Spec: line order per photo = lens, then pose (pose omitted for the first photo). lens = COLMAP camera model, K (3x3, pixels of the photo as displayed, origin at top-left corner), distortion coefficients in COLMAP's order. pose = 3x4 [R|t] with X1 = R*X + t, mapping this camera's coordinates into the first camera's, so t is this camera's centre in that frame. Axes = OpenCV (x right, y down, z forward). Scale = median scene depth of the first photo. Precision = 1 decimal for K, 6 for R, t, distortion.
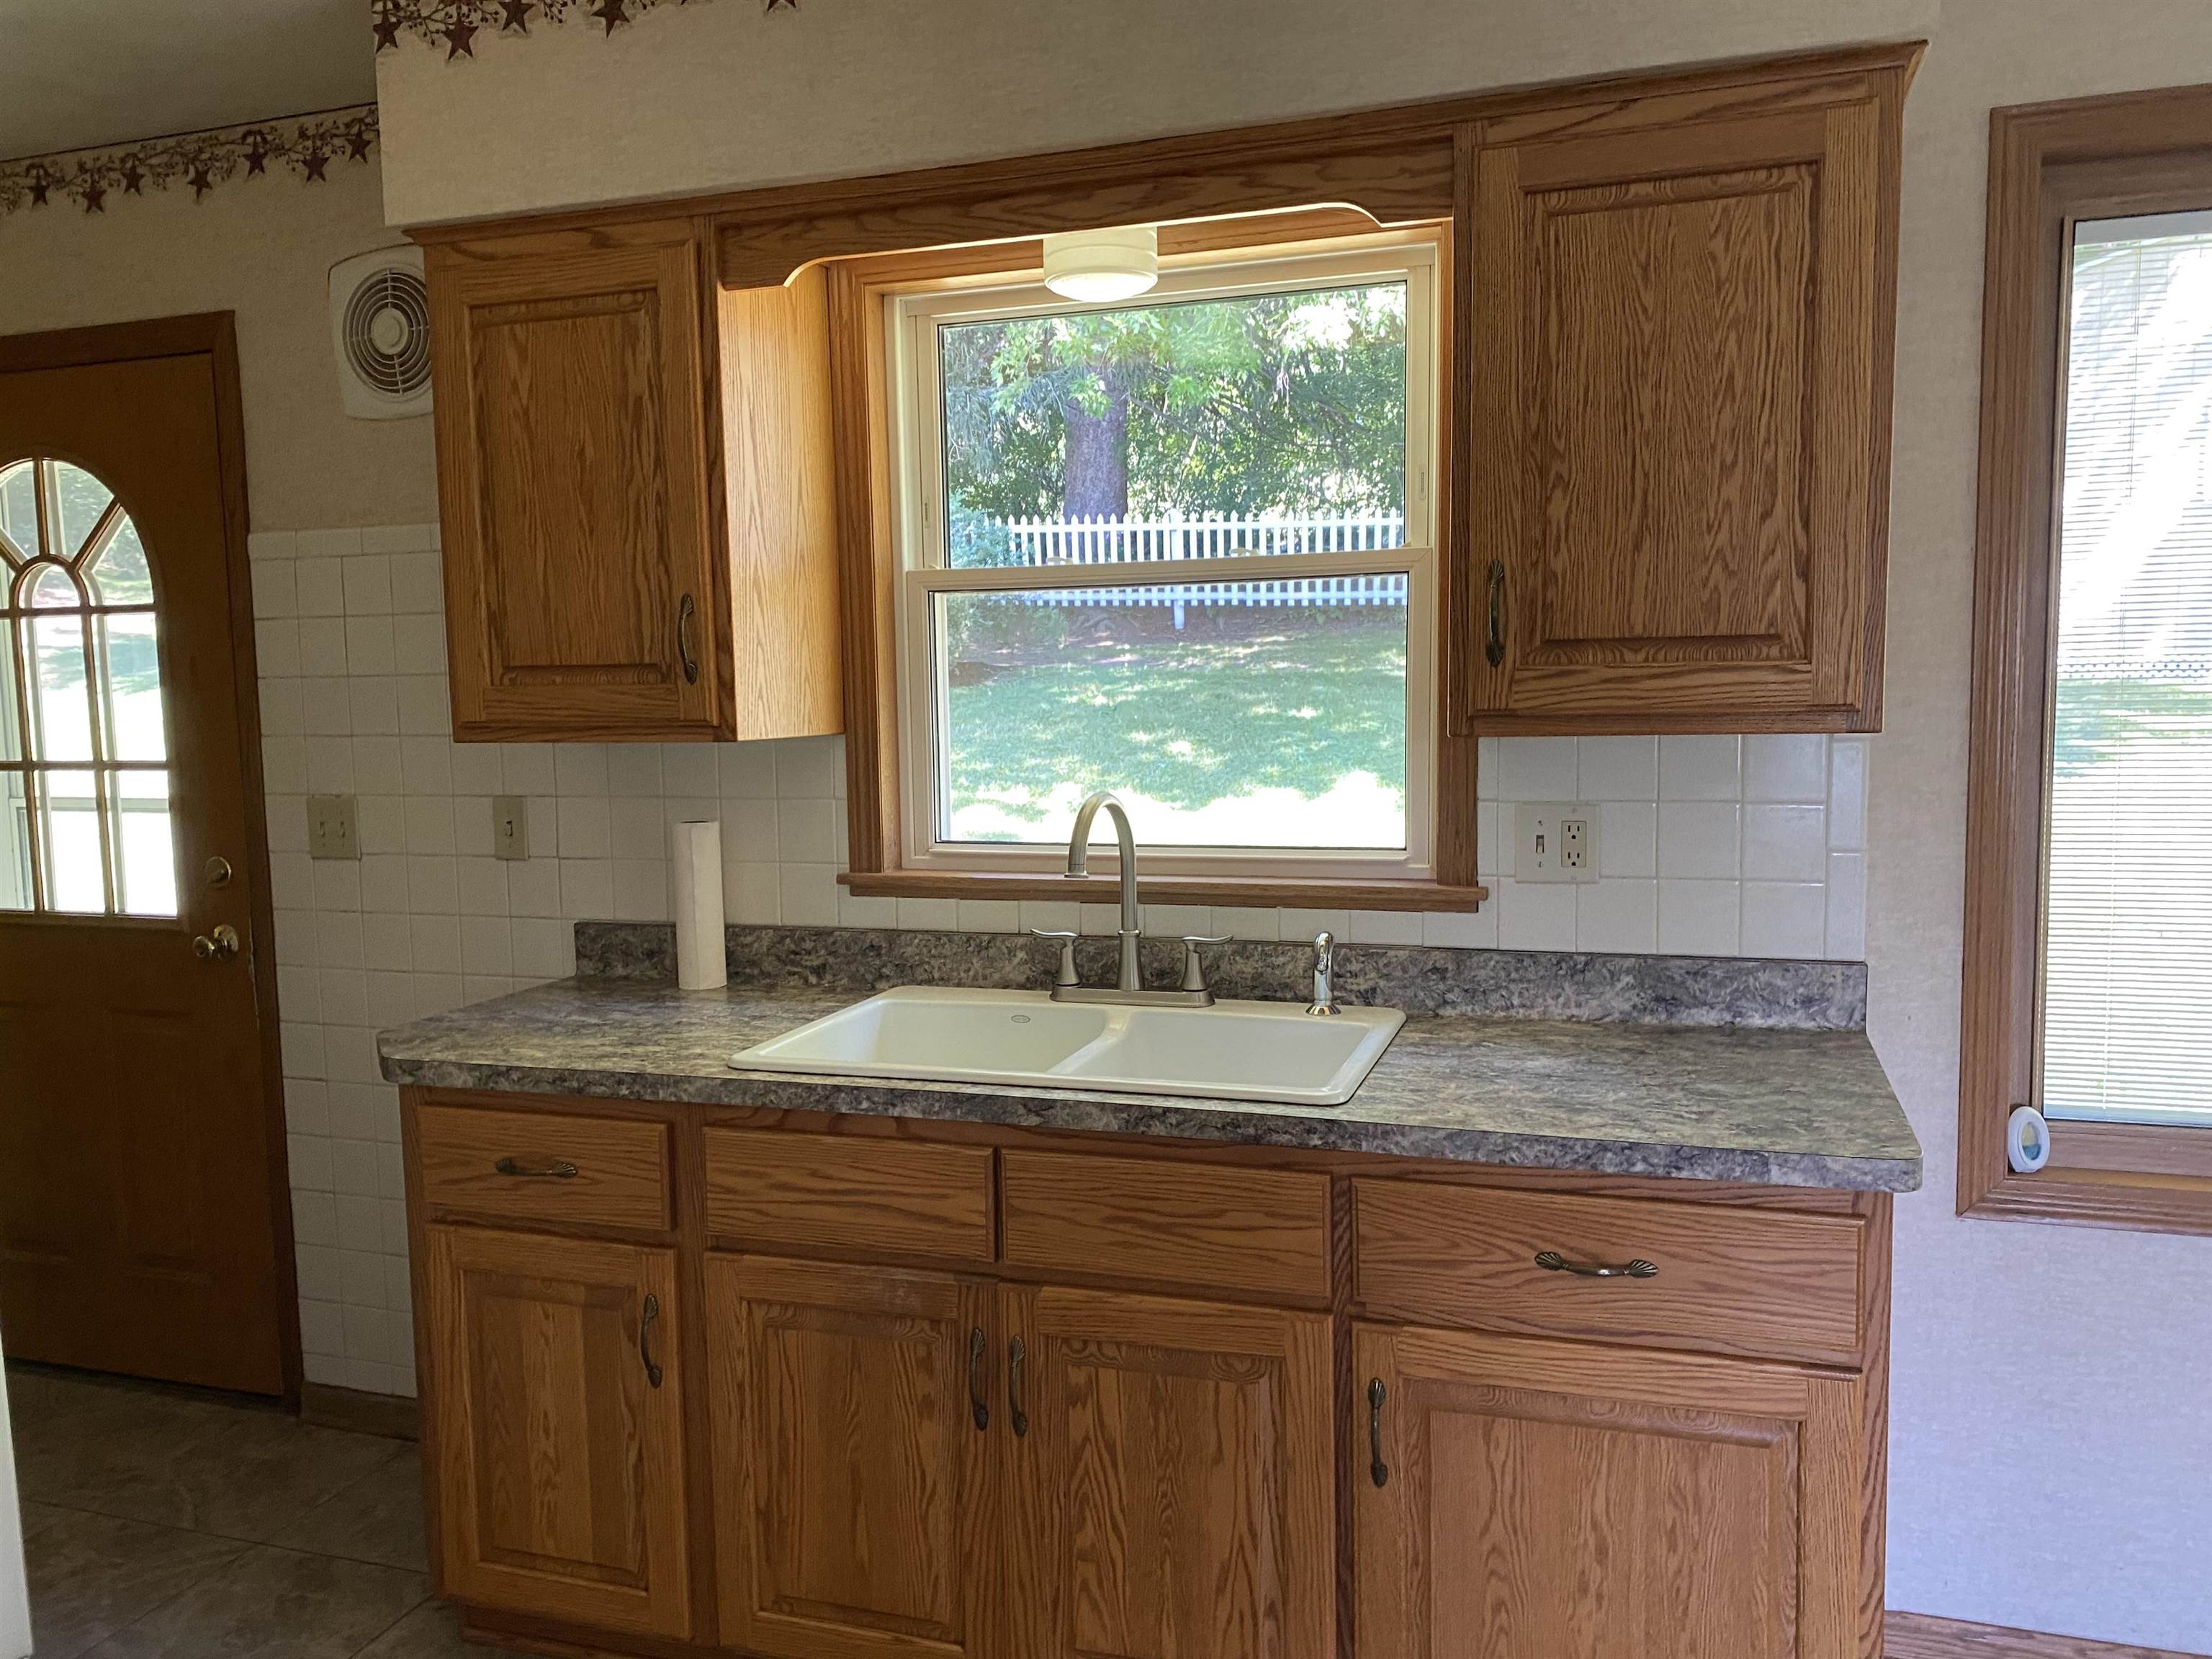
lens RADIAL K [[1681.3, 0, 1093.0], [0, 1681.3, 869.9], [0, 0, 1]] dist [0.002889, 0.001401]
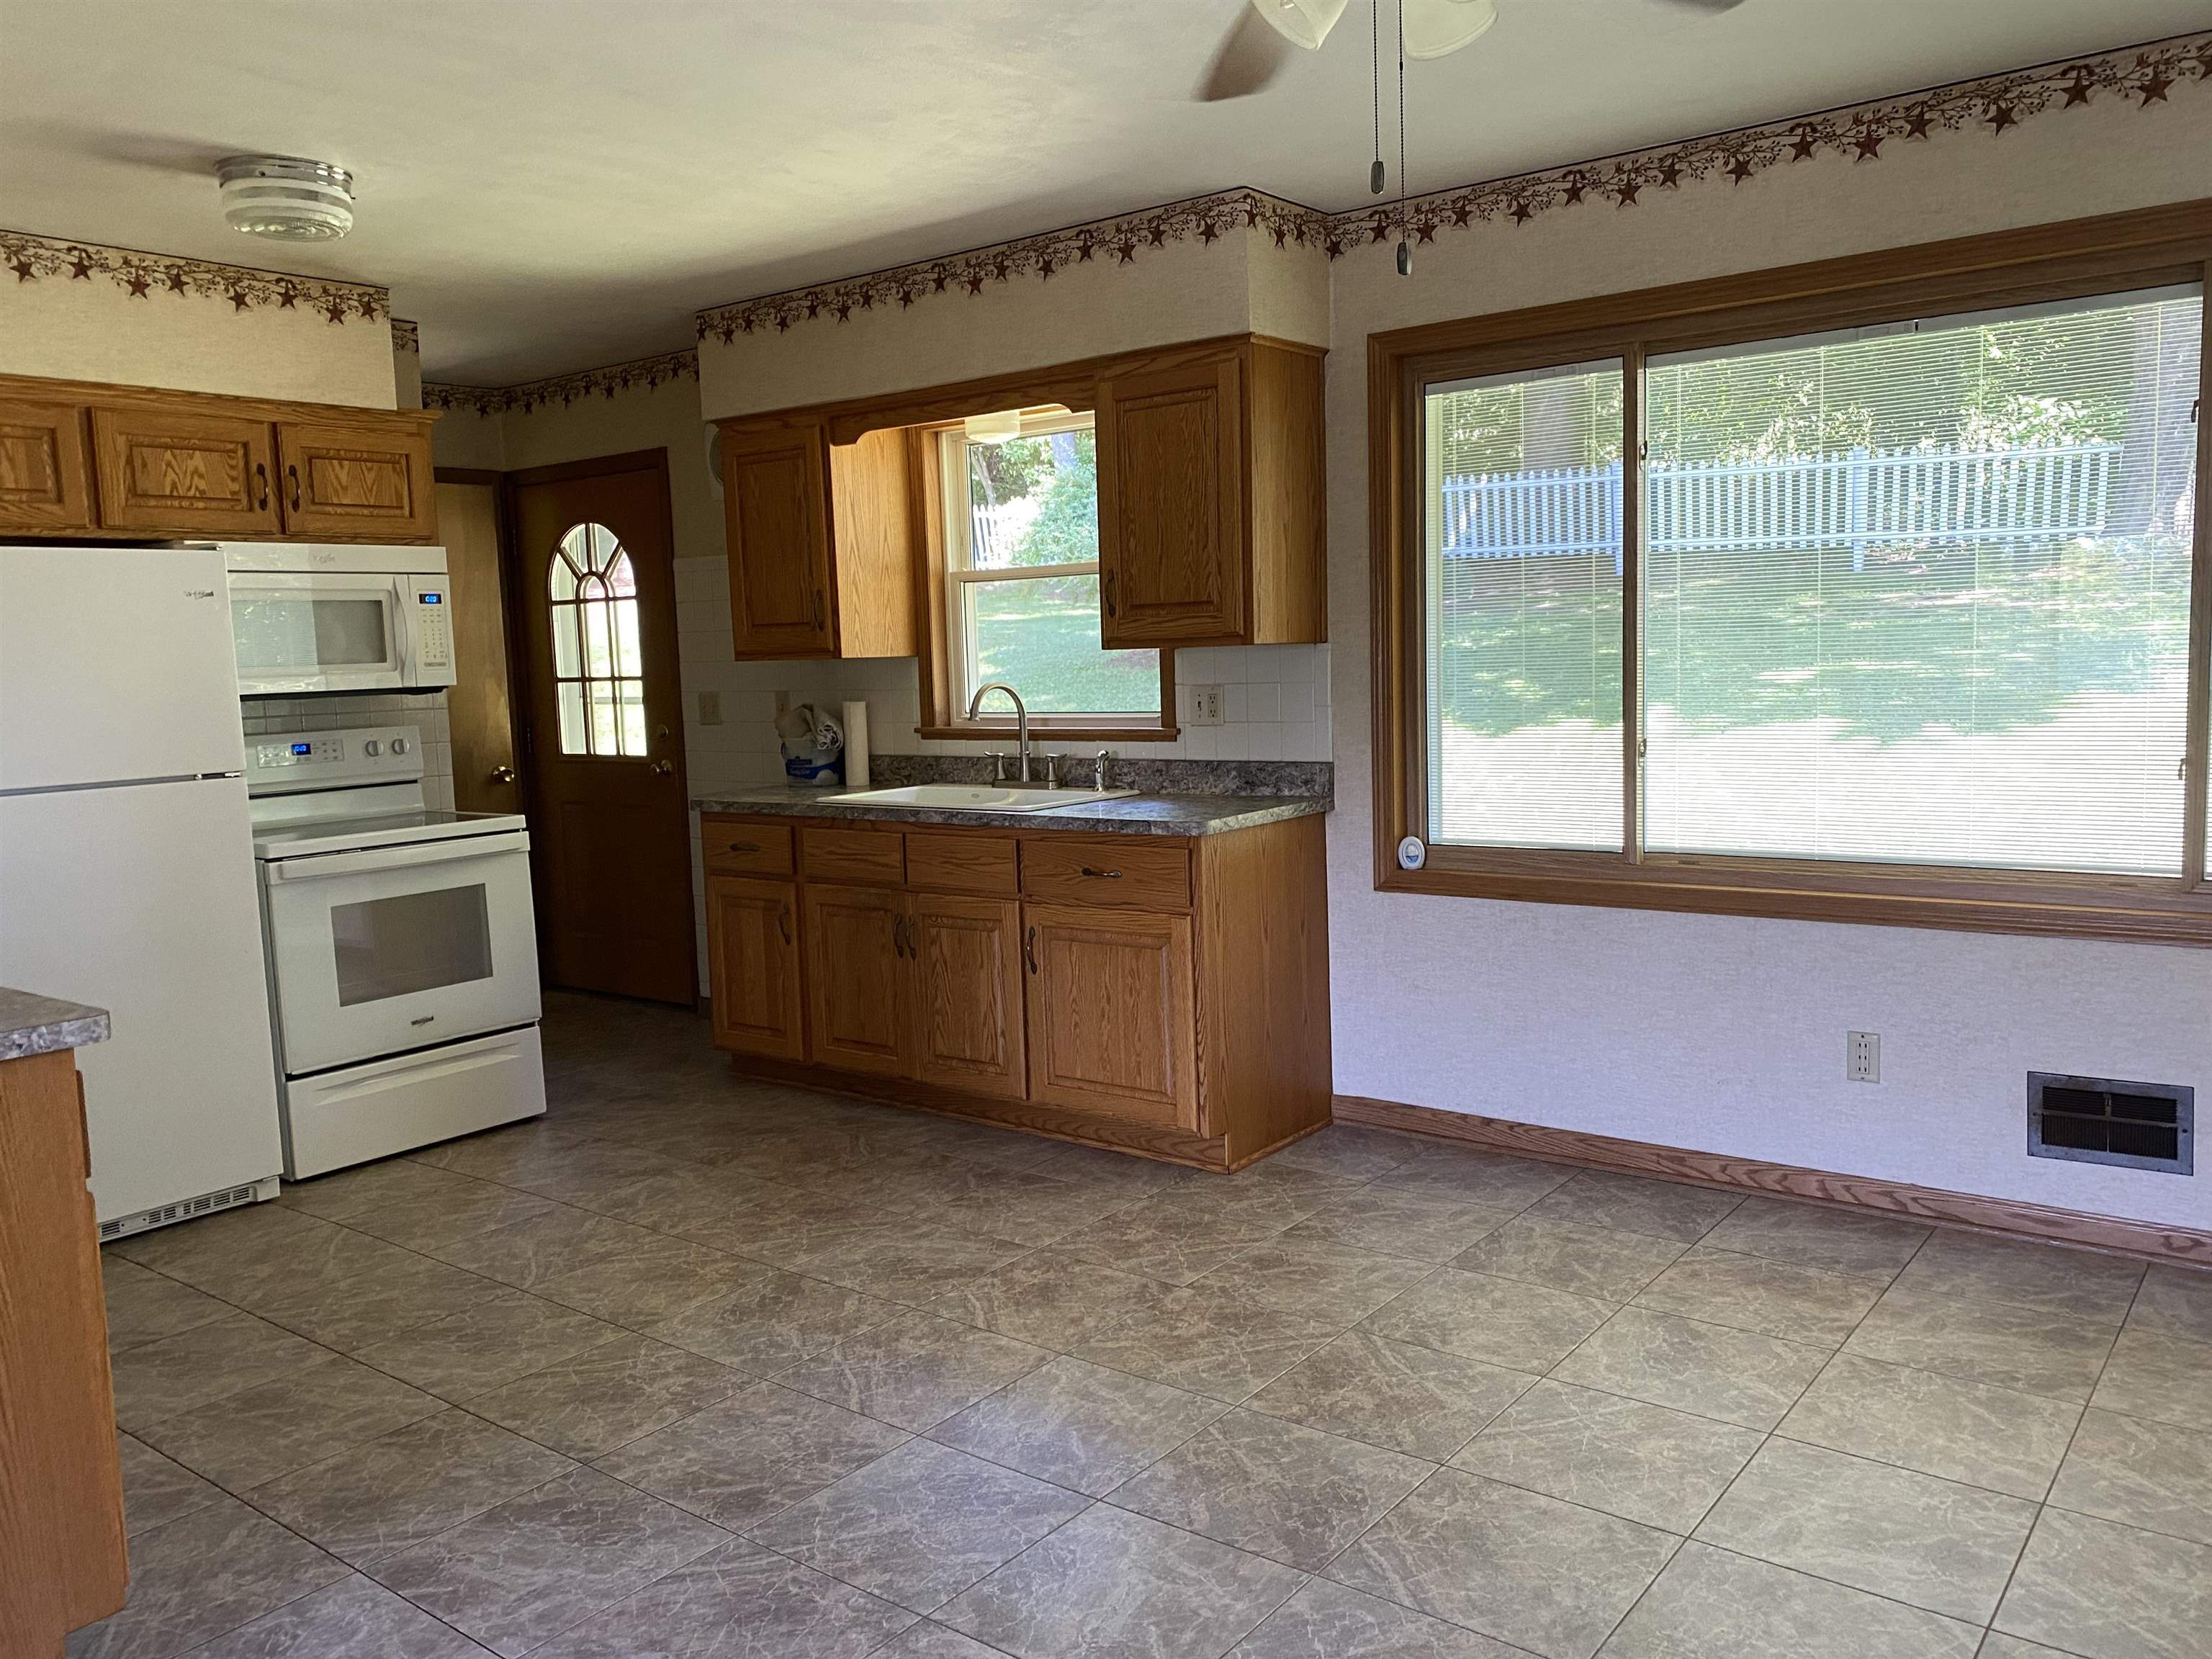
lens RADIAL K [[1668.3, 0, 1098.8], [0, 1668.3, 900.4], [0, 0, 1]] dist [0.034995, -0.001821]
pose [[0.946745, 0.035313, -0.320043, 0.800952], [-0.020710, 0.998588, 0.048917, 0.121561], [0.321319, -0.039684, 0.946139, -0.929678]]
